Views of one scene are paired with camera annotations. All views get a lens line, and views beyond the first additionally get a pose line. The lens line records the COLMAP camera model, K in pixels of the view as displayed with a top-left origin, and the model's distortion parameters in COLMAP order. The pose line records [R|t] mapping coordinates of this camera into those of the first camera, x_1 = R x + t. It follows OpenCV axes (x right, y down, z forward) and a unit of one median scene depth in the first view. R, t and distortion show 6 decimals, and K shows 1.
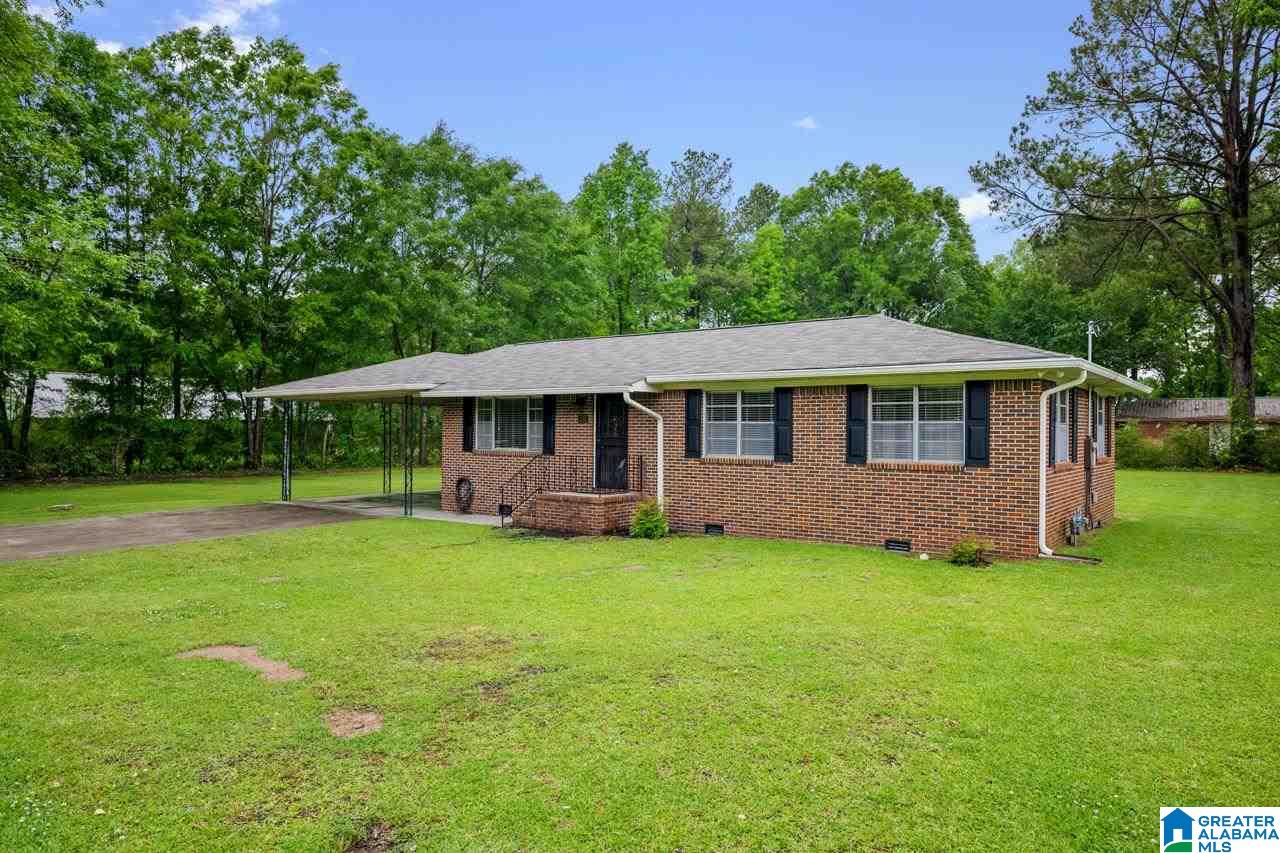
lens RADIAL K [[792.9, 0, 640.8], [0, 792.9, 425.3], [0, 0, 1]] dist [-0.002760, -0.001133]
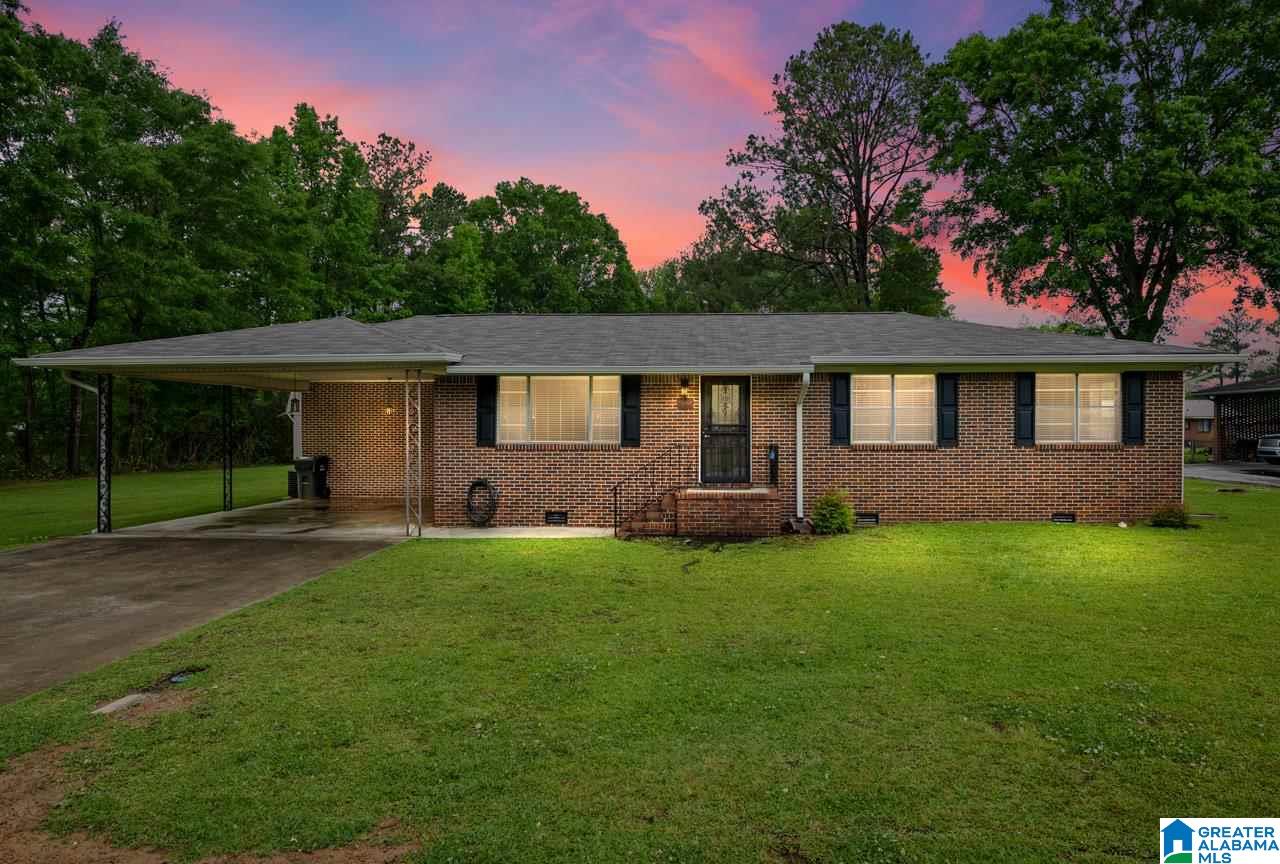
lens RADIAL K [[701.0, 0, 640.4], [0, 701.0, 434.0], [0, 0, 1]] dist [-0.005130, -0.002128]
pose [[0.823065, -0.011268, 0.567836, -0.480117], [0.003310, 0.999881, 0.015044, 0.011356], [-0.567938, -0.010503, 0.823005, 0.353002]]
